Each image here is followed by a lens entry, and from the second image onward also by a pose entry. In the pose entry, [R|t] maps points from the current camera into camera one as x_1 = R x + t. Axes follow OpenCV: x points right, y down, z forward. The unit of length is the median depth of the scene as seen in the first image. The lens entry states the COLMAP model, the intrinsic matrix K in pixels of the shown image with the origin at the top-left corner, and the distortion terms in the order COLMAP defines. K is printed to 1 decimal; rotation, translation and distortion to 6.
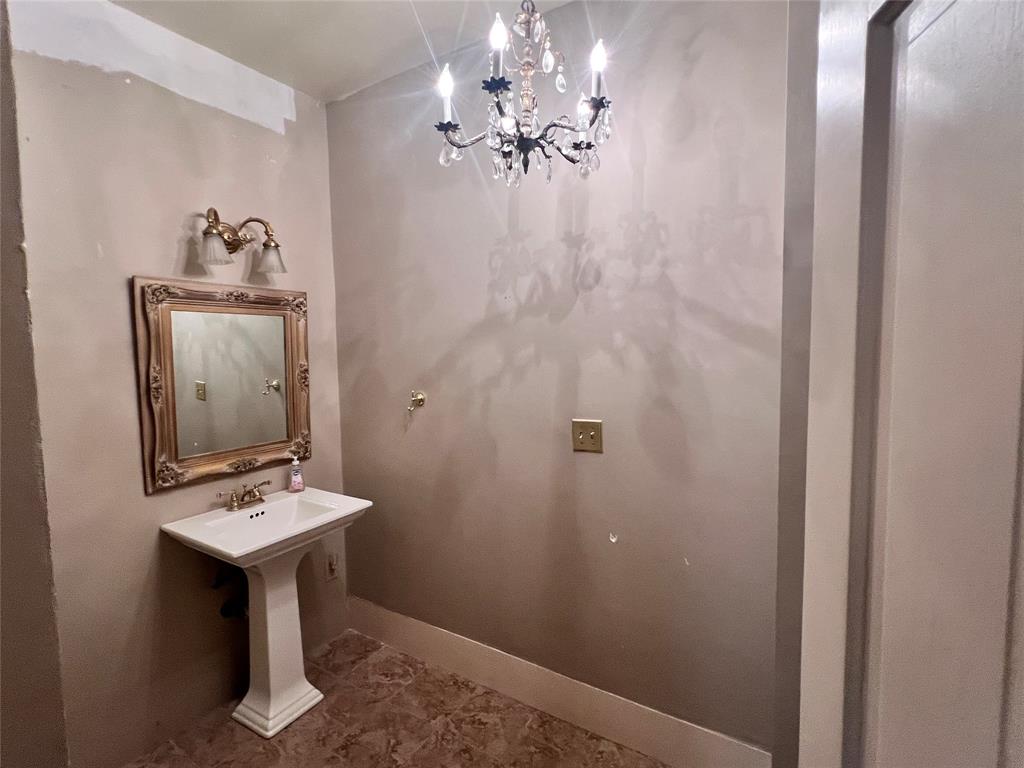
lens RADIAL K [[483.8, 0, 513.2], [0, 483.8, 383.5], [0, 0, 1]] dist [-0.000409, -0.000046]
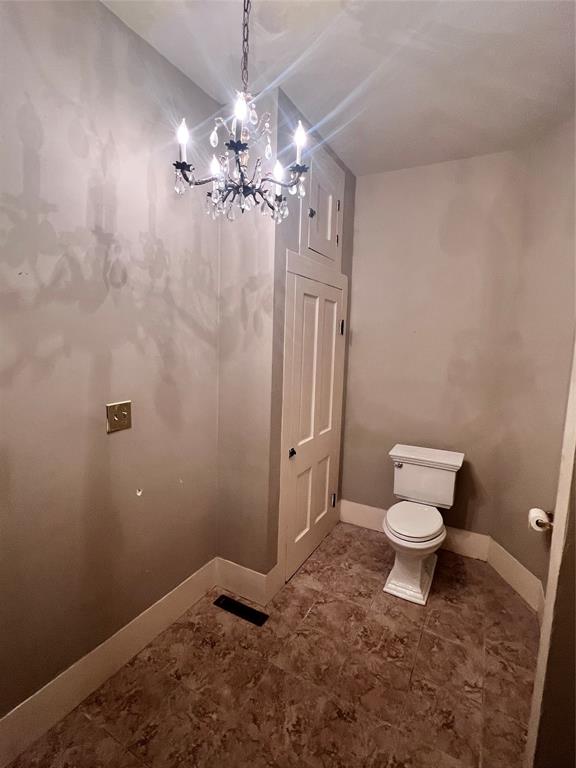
lens RADIAL K [[362.8, 0, 288.5], [0, 362.8, 383.6], [0, 0, 1]] dist [-0.000409, -0.000046]
pose [[-0.033916, -0.104234, 0.993974, -0.714702], [0.047851, 0.993237, 0.105789, -0.040368], [-0.998278, 0.051151, -0.028699, 0.634408]]
